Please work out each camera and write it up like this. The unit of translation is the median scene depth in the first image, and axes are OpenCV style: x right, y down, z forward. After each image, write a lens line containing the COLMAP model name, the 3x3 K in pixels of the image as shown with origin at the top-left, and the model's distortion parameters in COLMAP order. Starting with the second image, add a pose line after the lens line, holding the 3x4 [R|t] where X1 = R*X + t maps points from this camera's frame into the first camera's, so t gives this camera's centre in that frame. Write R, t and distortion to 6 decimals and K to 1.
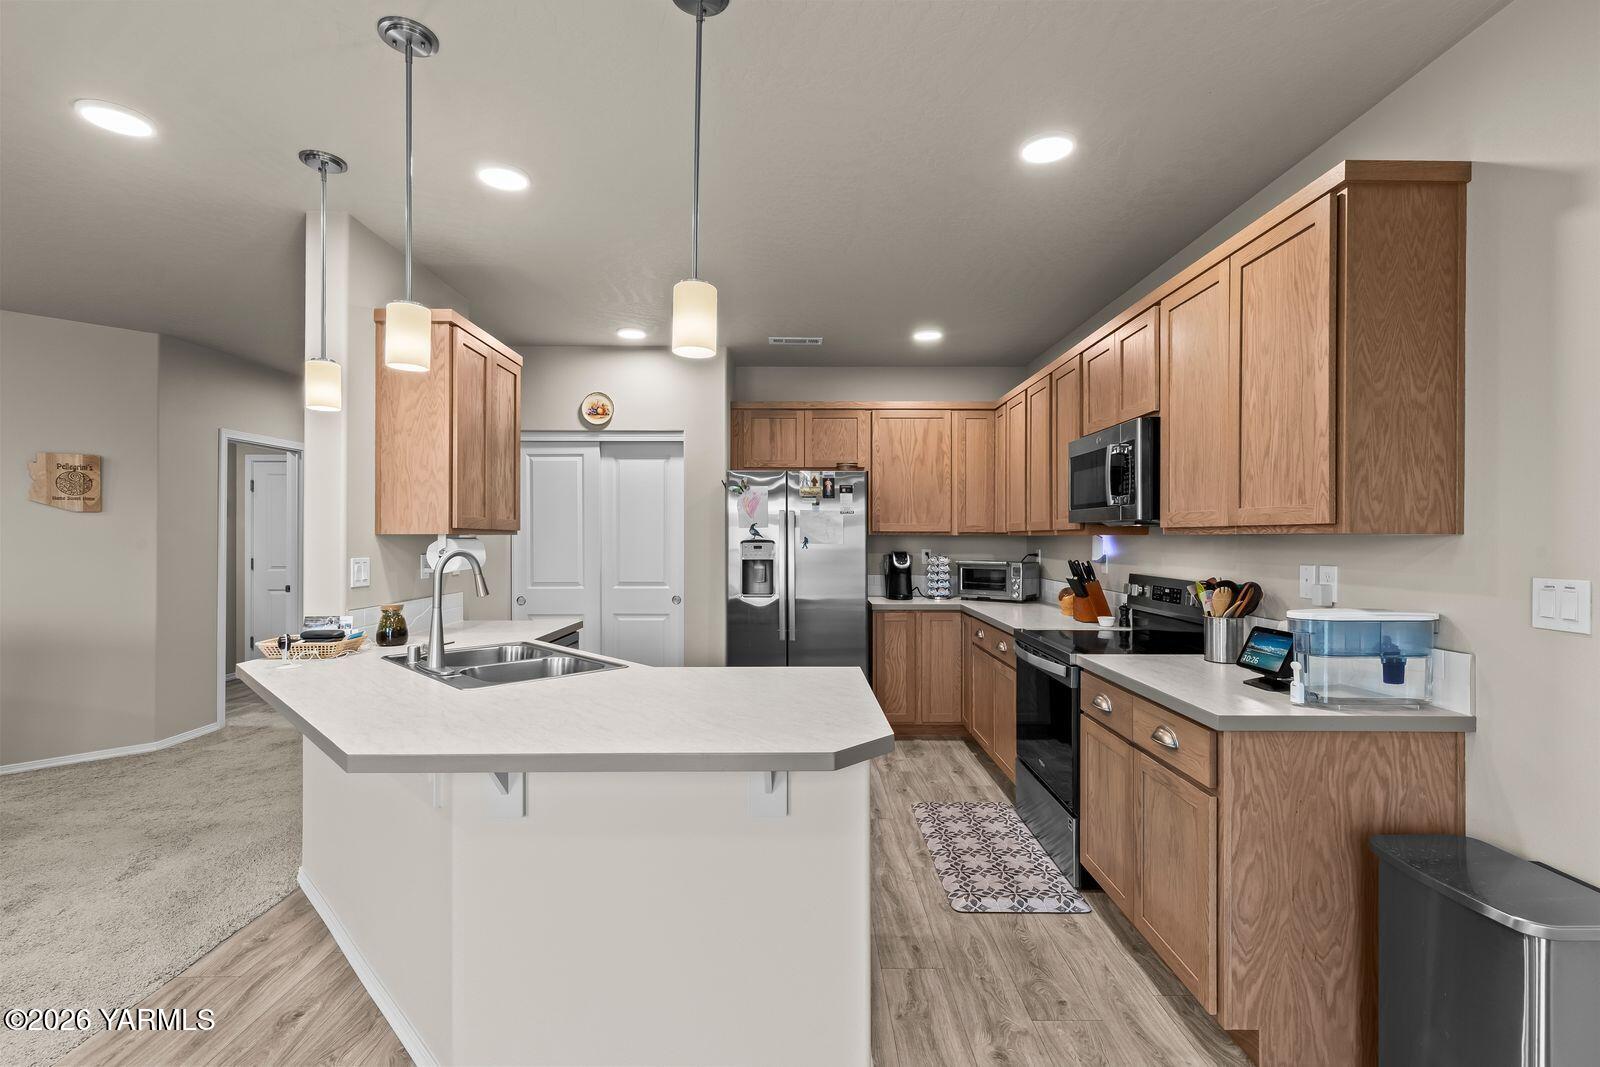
lens RADIAL K [[721.6, 0, 792.2], [0, 721.6, 531.9], [0, 0, 1]] dist [0.002048, 0.000986]
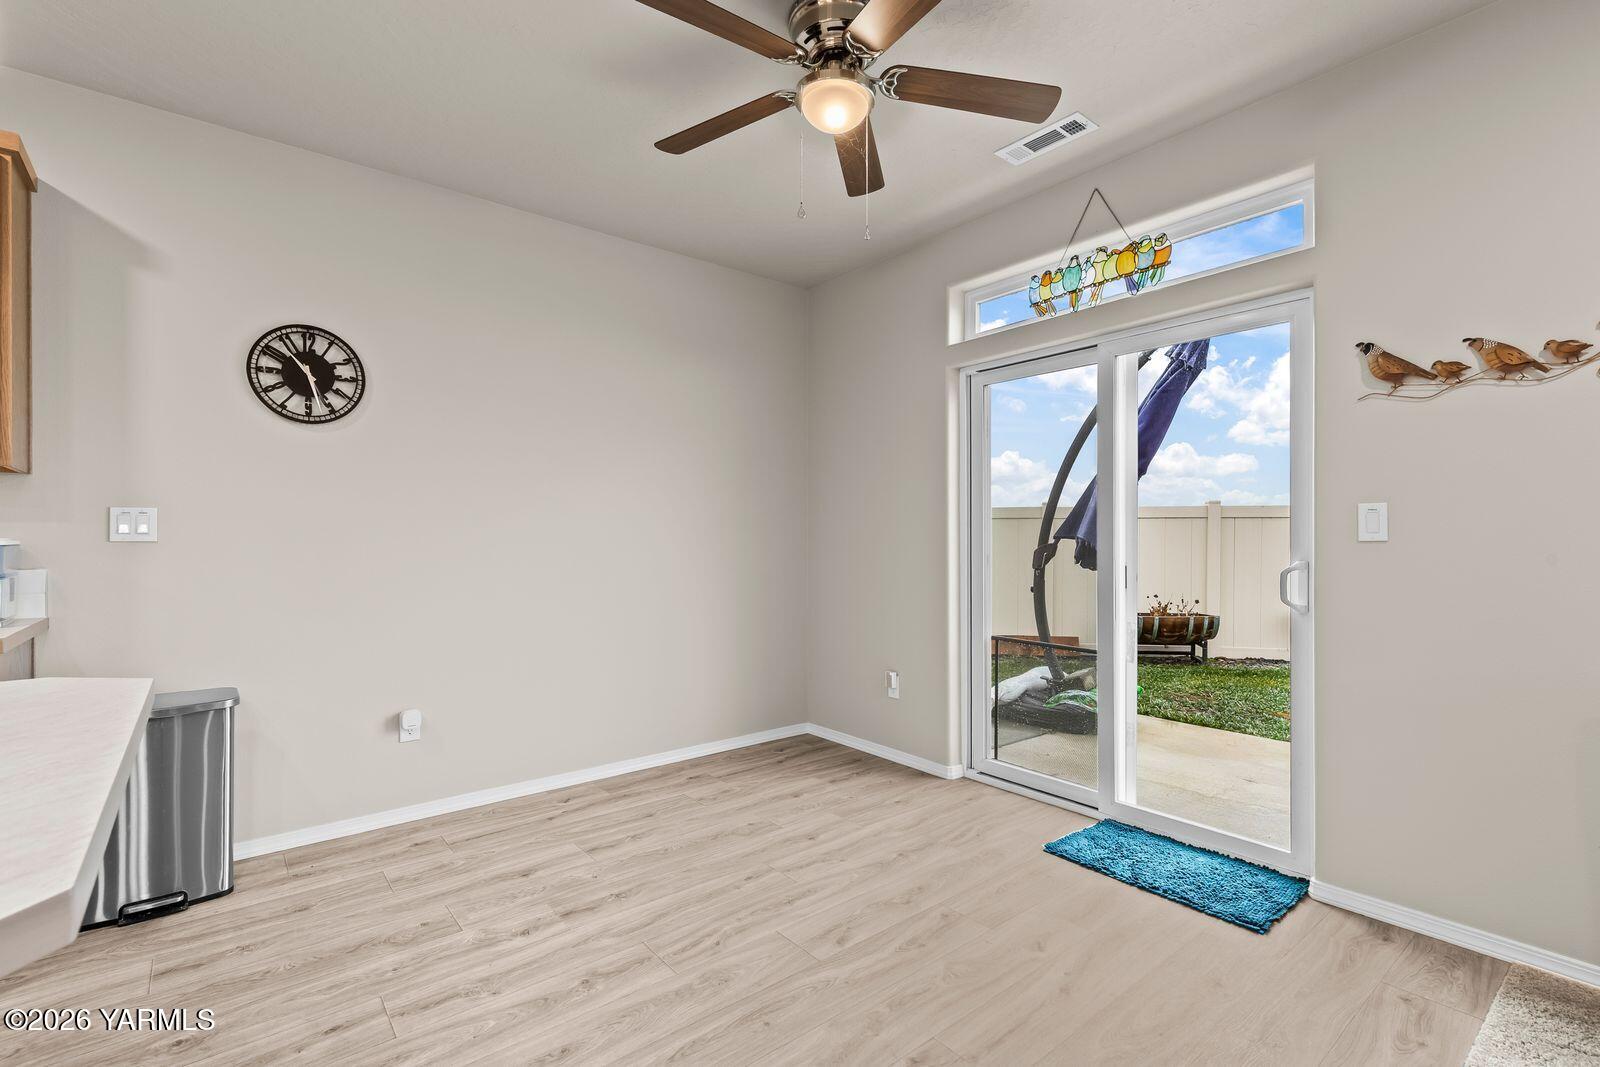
lens RADIAL K [[720.7, 0, 797.4], [0, 720.7, 542.5], [0, 0, 1]] dist [0.001165, -0.001270]
pose [[-0.631430, -0.004526, 0.775420, -0.341451], [0.000298, 0.999981, 0.006079, 0.047057], [-0.775433, 0.004069, -0.631417, 1.078551]]
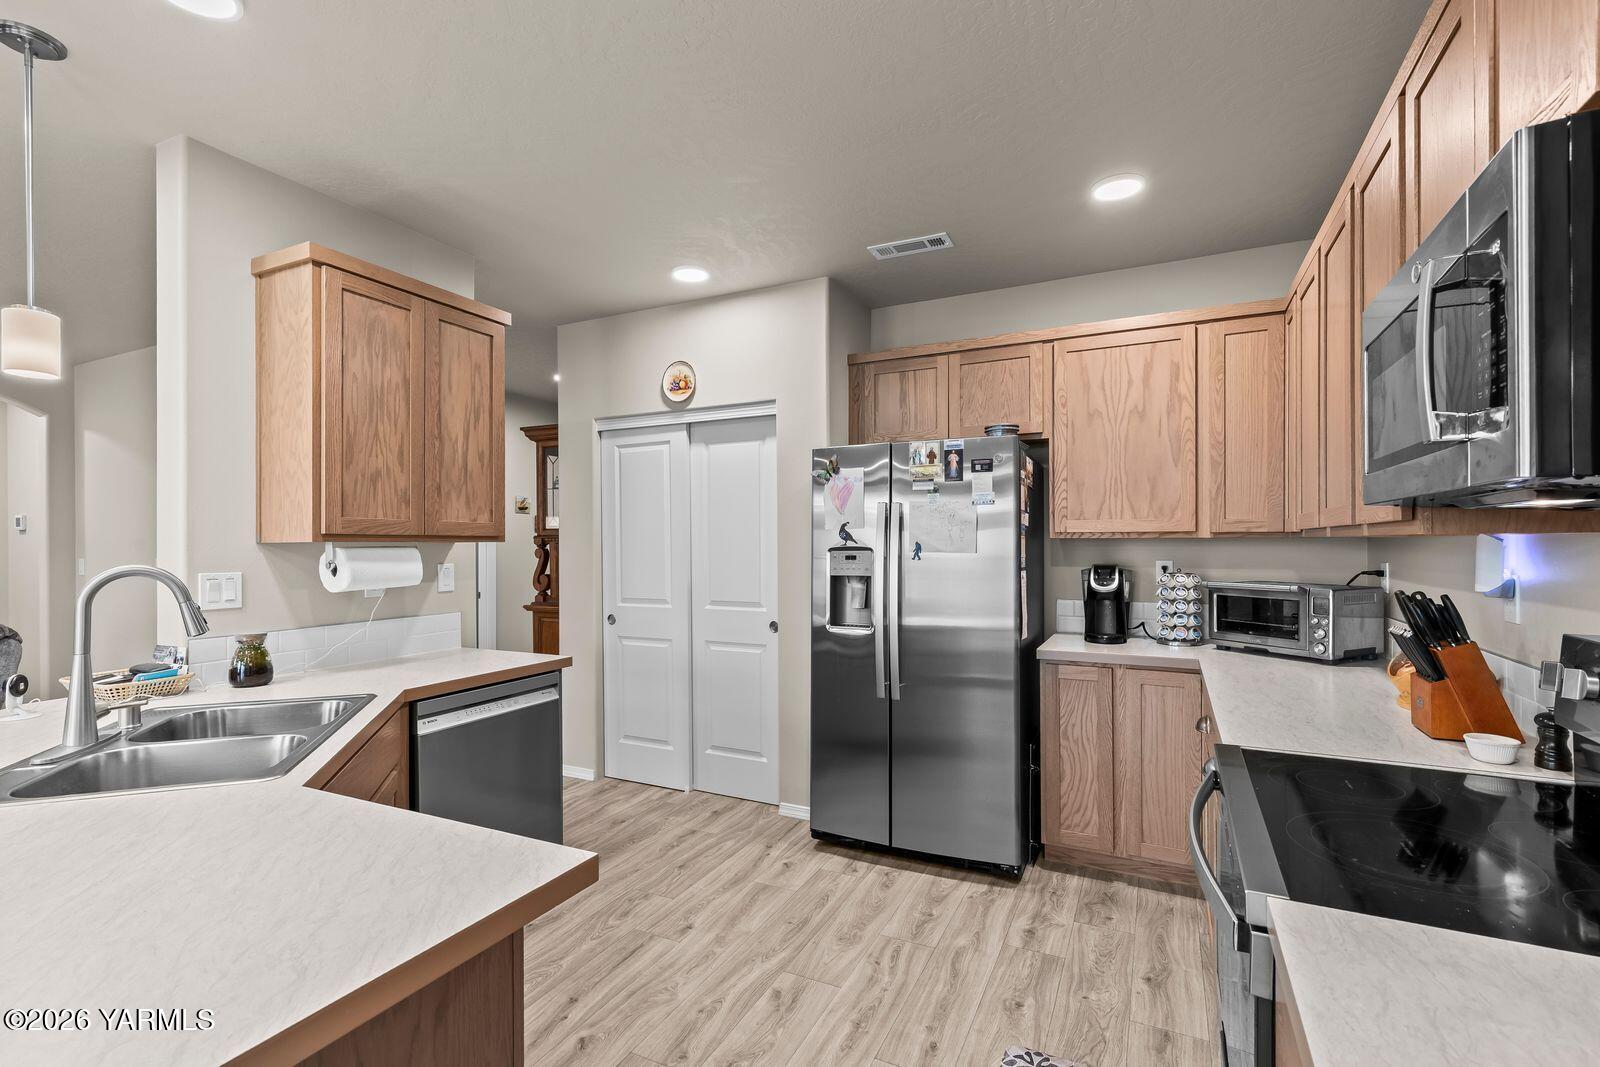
lens RADIAL K [[720.7, 0, 797.4], [0, 720.7, 542.5], [0, 0, 1]] dist [0.001165, -0.001270]
pose [[0.897822, -0.005794, -0.440321, 0.205752], [0.008830, 0.999949, 0.004847, 0.003188], [0.440271, -0.008240, 0.897827, 0.365995]]
